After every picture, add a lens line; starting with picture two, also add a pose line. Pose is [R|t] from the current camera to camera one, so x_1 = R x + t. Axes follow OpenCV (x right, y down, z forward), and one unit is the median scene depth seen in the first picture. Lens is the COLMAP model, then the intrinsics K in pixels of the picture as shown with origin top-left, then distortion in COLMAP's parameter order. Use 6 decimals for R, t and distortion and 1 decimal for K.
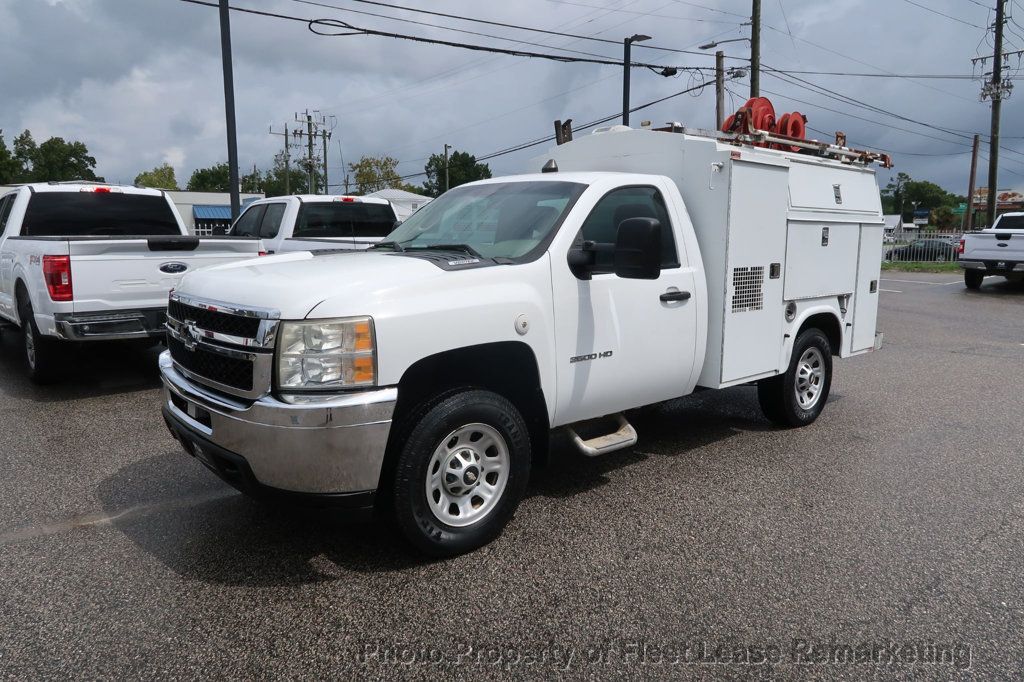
lens RADIAL K [[708.5, 0, 509.9], [0, 708.5, 339.4], [0, 0, 1]] dist [-0.029147, 0.015140]
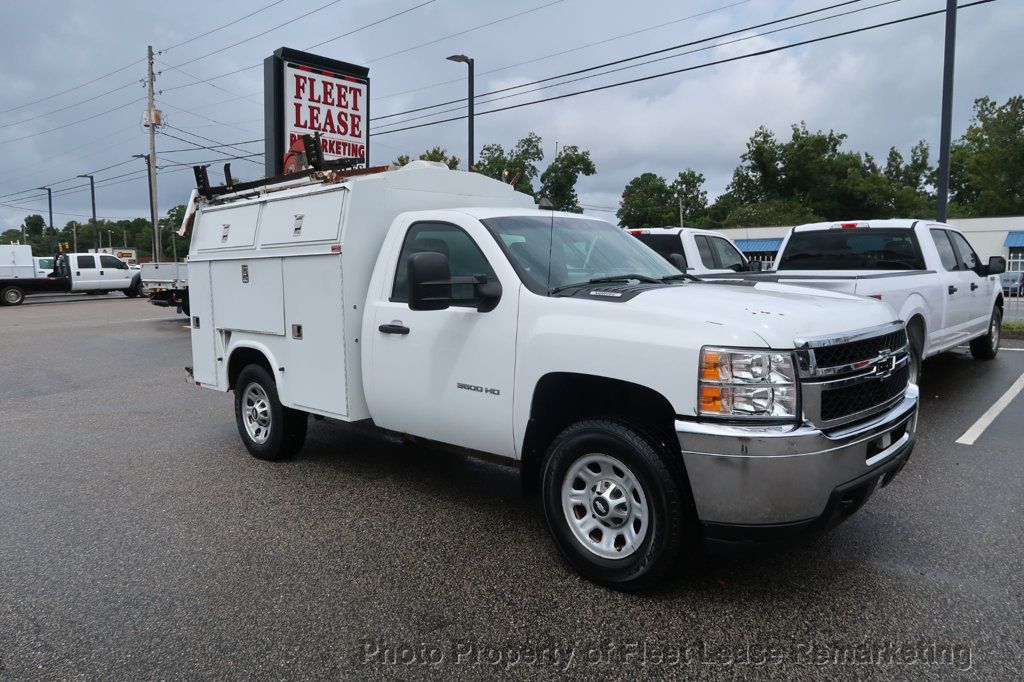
lens RADIAL K [[708.5, 0, 511.0], [0, 708.5, 342.0], [0, 0, 1]] dist [-0.029147, 0.015140]
pose [[0.112681, 0.103465, -0.988230, 0.739836], [-0.140313, 0.986255, 0.087259, -0.102471], [0.983674, 0.128829, 0.125650, 0.676303]]
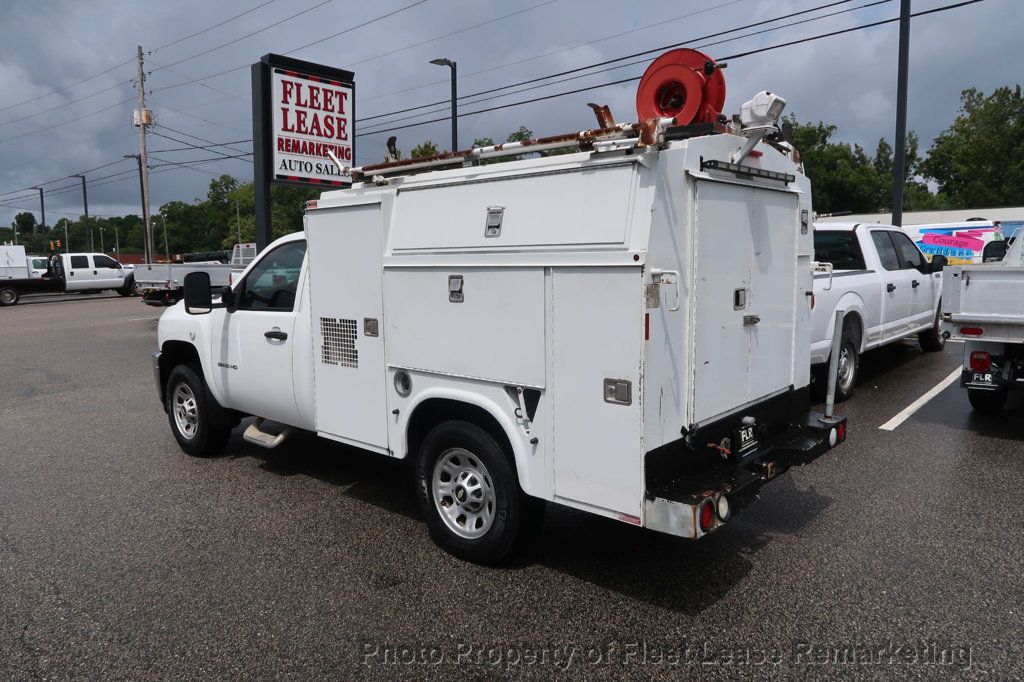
lens RADIAL K [[708.5, 0, 509.9], [0, 708.5, 344.1], [0, 0, 1]] dist [-0.029147, 0.015140]
pose [[0.119488, 0.114148, -0.986252, 0.821058], [-0.130872, 0.986512, 0.098322, -0.121454], [0.984172, 0.117325, 0.132816, 0.702535]]
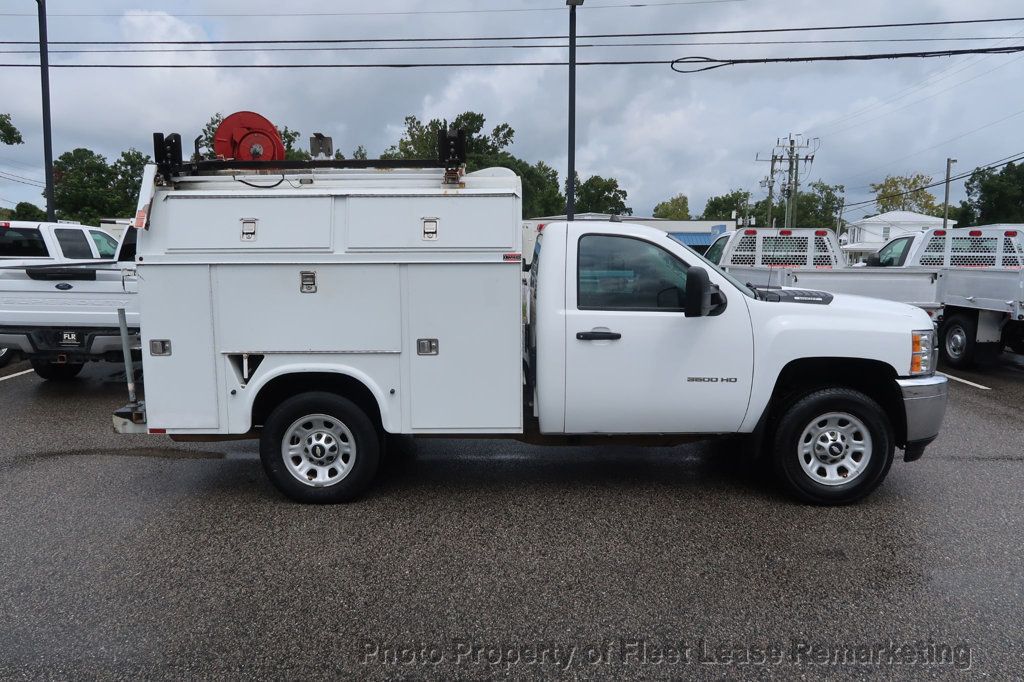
lens RADIAL K [[708.5, 0, 508.4], [0, 708.5, 342.7], [0, 0, 1]] dist [-0.029147, 0.015140]
pose [[0.763866, 0.082208, -0.640117, 0.487172], [-0.101129, 0.994848, 0.007085, -0.038687], [0.637402, 0.059322, 0.768244, 0.128025]]
